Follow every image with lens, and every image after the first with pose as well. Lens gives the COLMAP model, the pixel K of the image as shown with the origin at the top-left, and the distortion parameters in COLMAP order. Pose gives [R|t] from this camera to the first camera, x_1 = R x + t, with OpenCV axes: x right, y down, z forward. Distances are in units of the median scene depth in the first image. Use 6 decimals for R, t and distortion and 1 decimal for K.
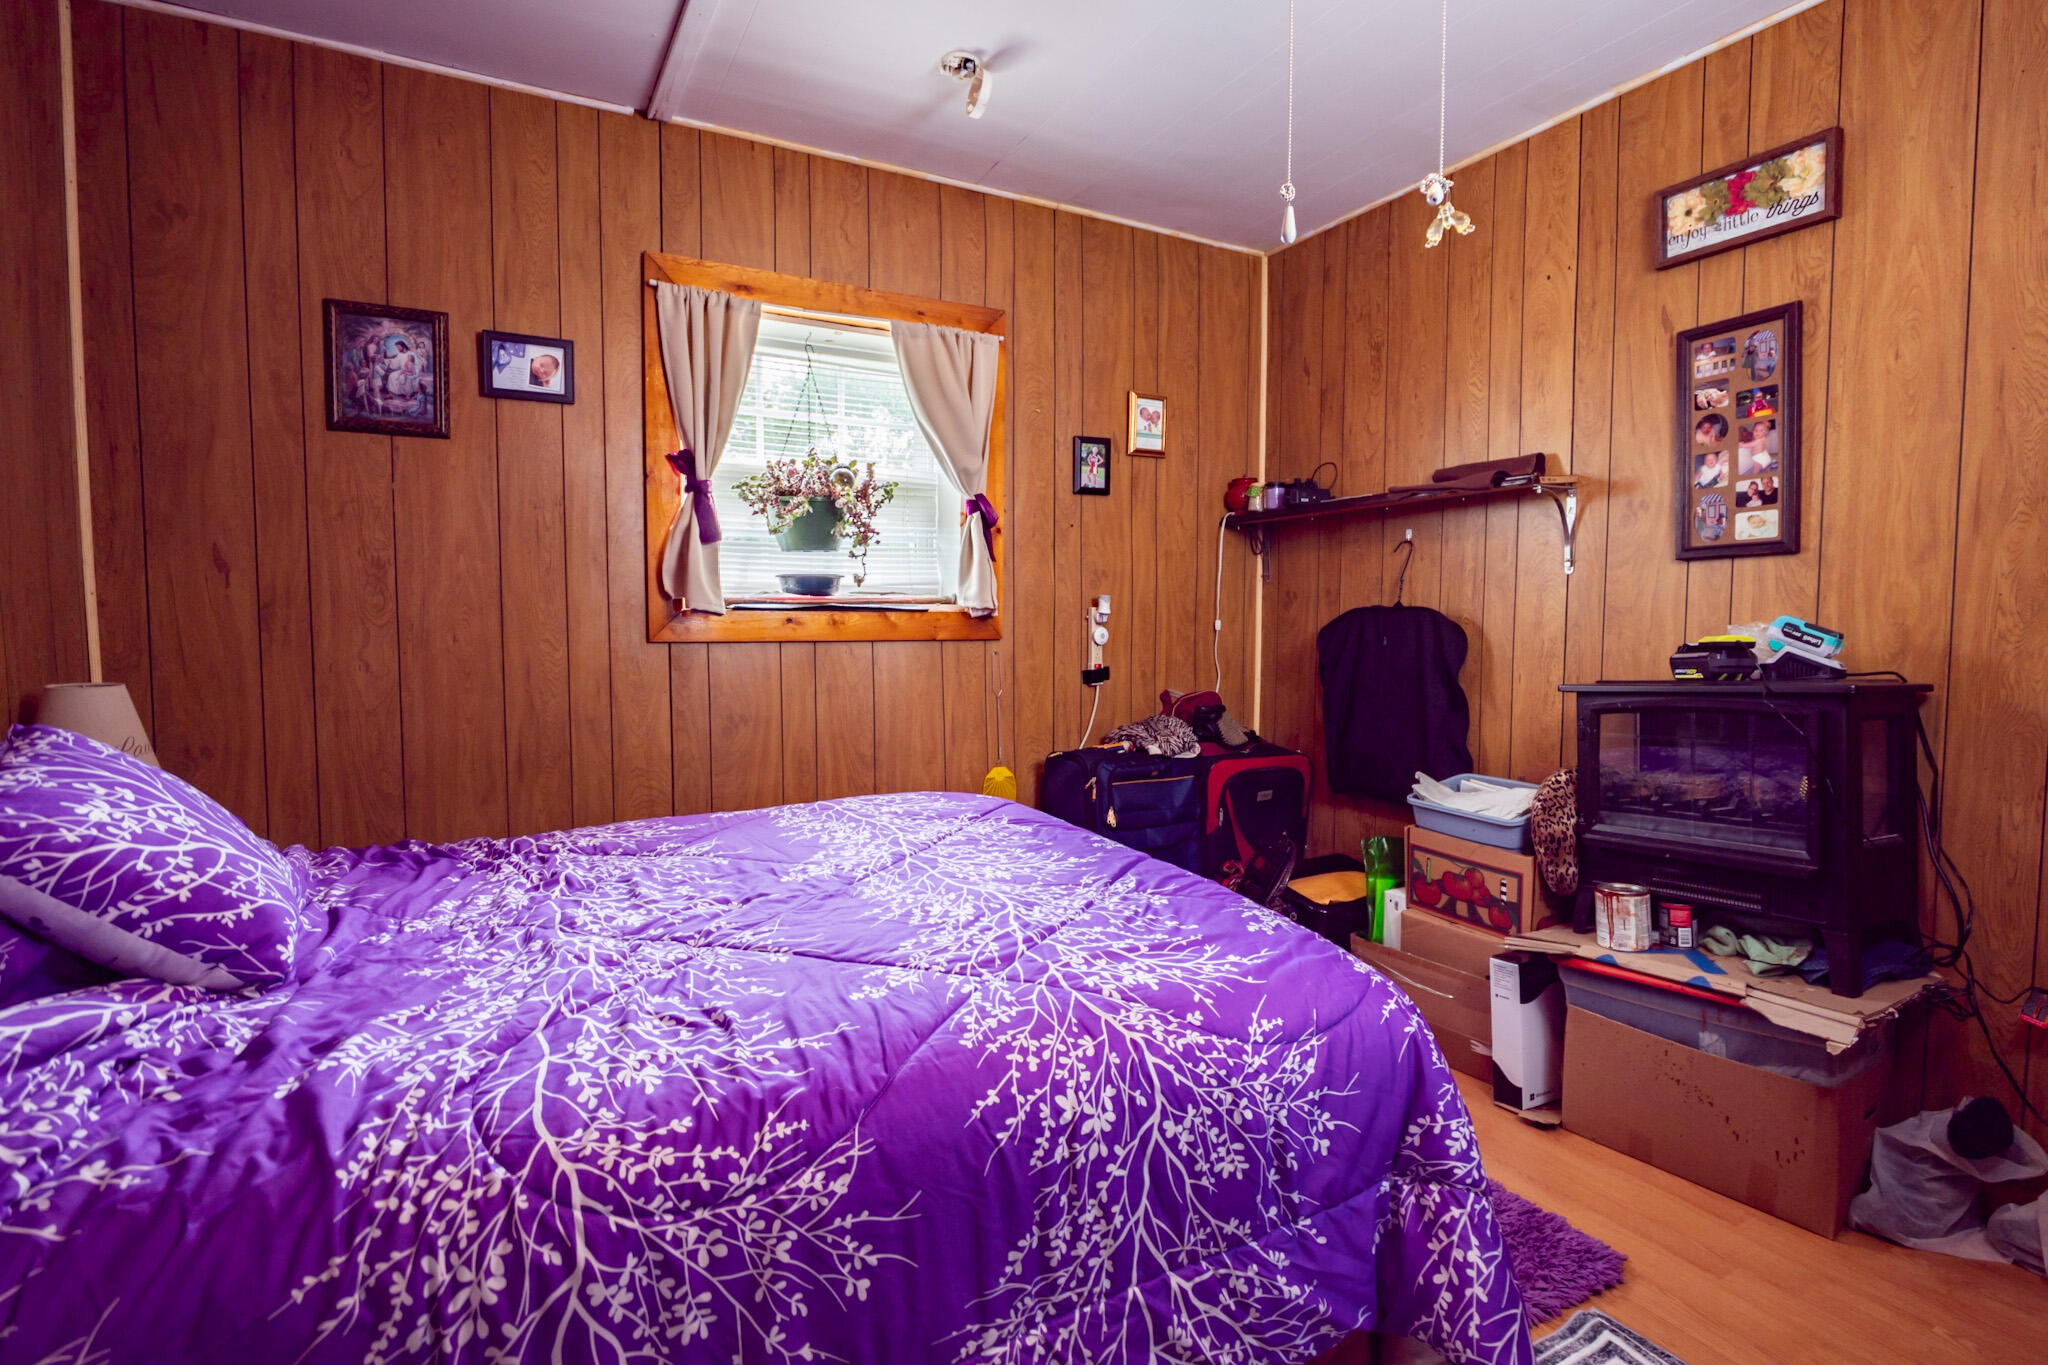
lens RADIAL K [[1022.6, 0, 1023.9], [0, 1022.6, 682.5], [0, 0, 1]] dist [-0.010710, -0.000632]
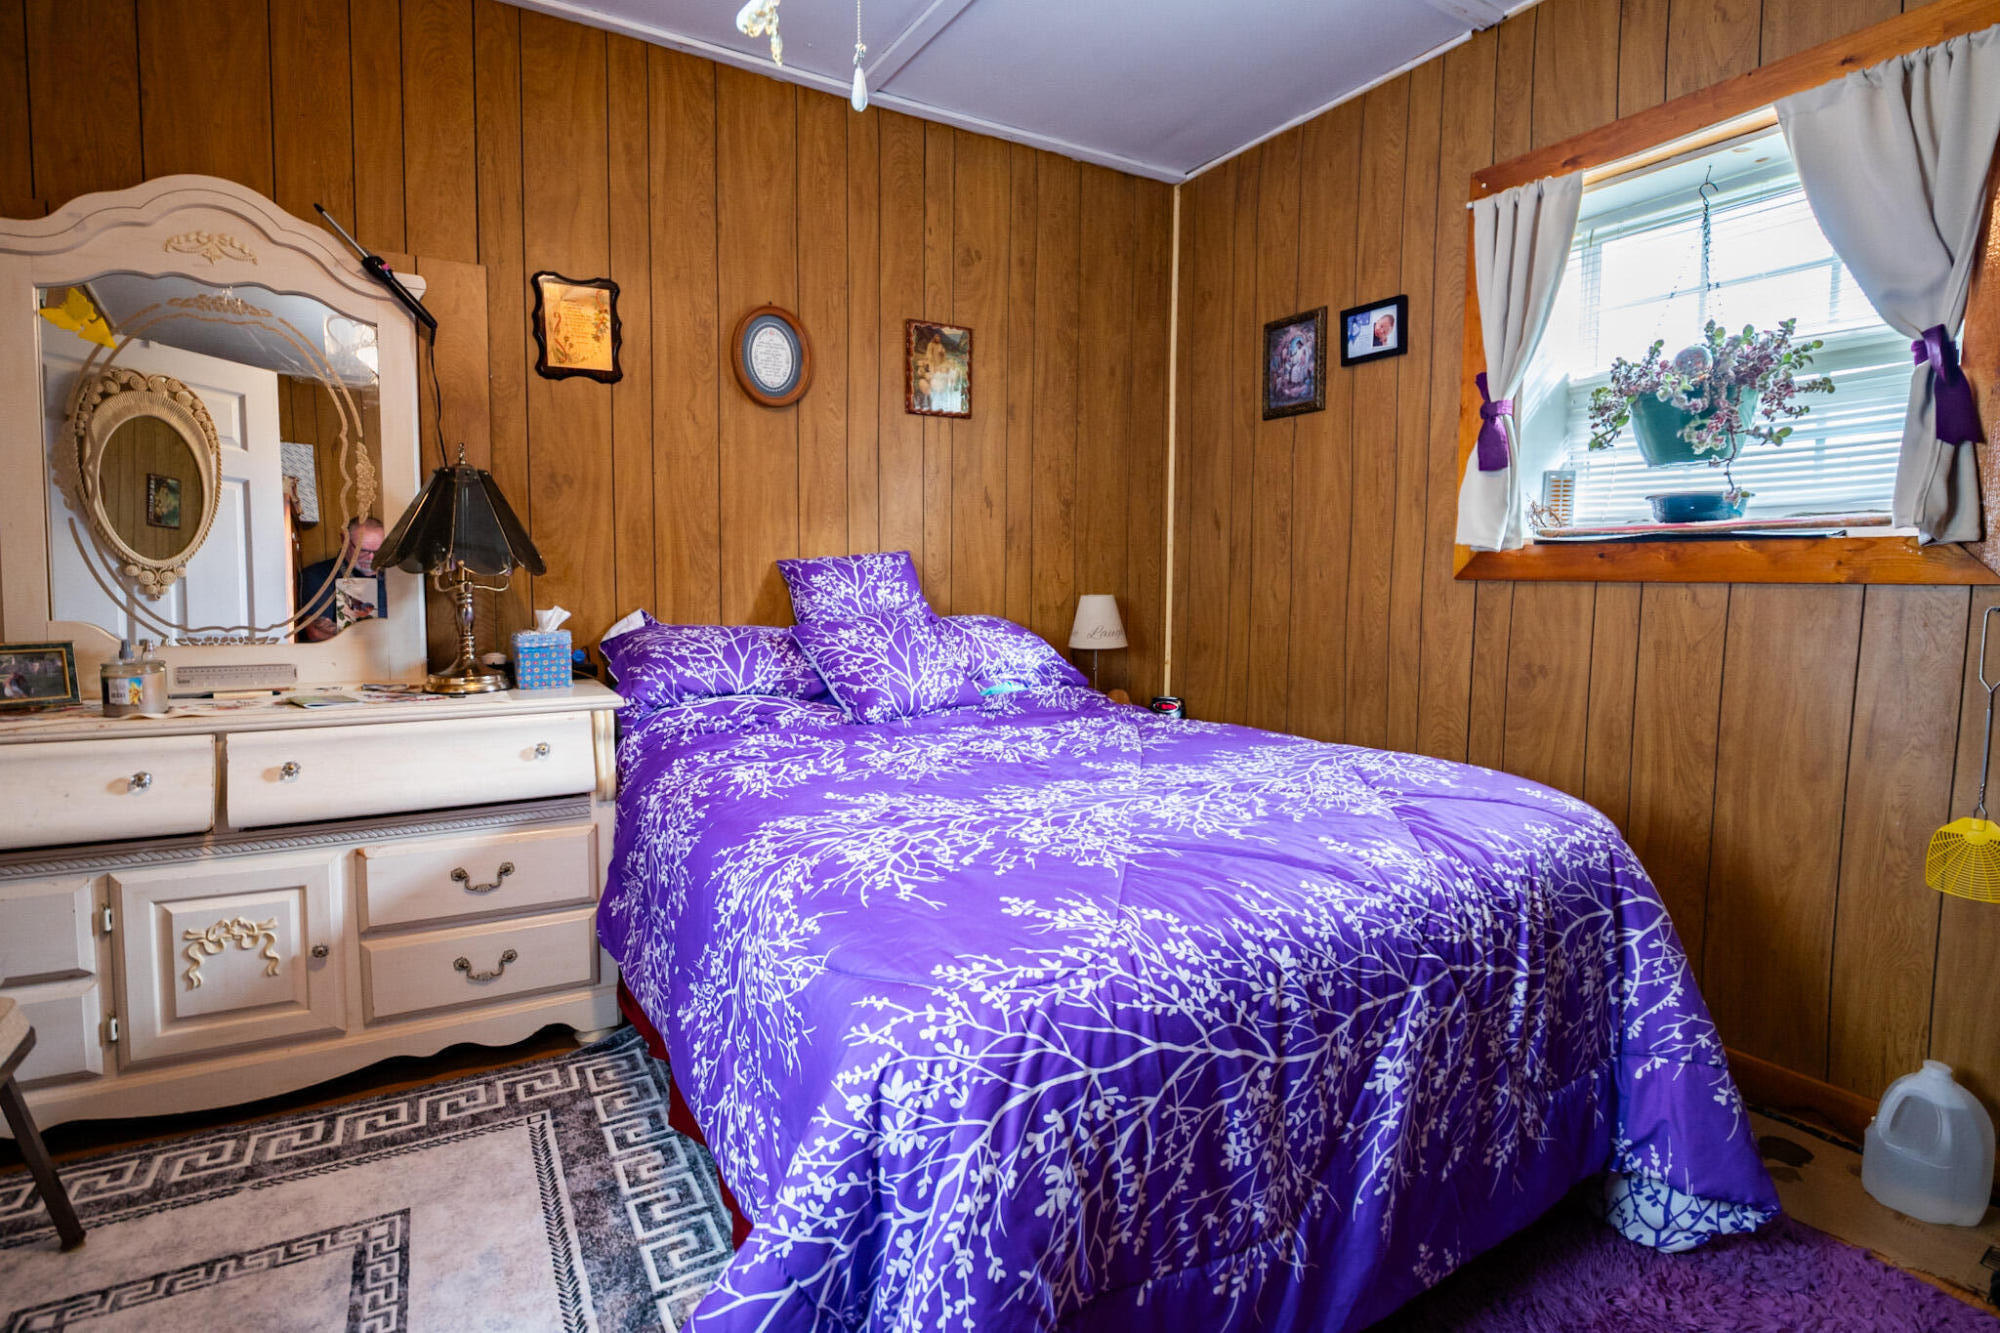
lens RADIAL K [[998.6, 0, 1002.6], [0, 998.6, 658.4], [0, 0, 1]] dist [-0.010710, -0.000632]
pose [[0.022099, 0.081387, -0.996438, 0.640307], [-0.072191, 0.994209, 0.079604, -0.011001], [0.997146, 0.070175, 0.027847, 0.605645]]
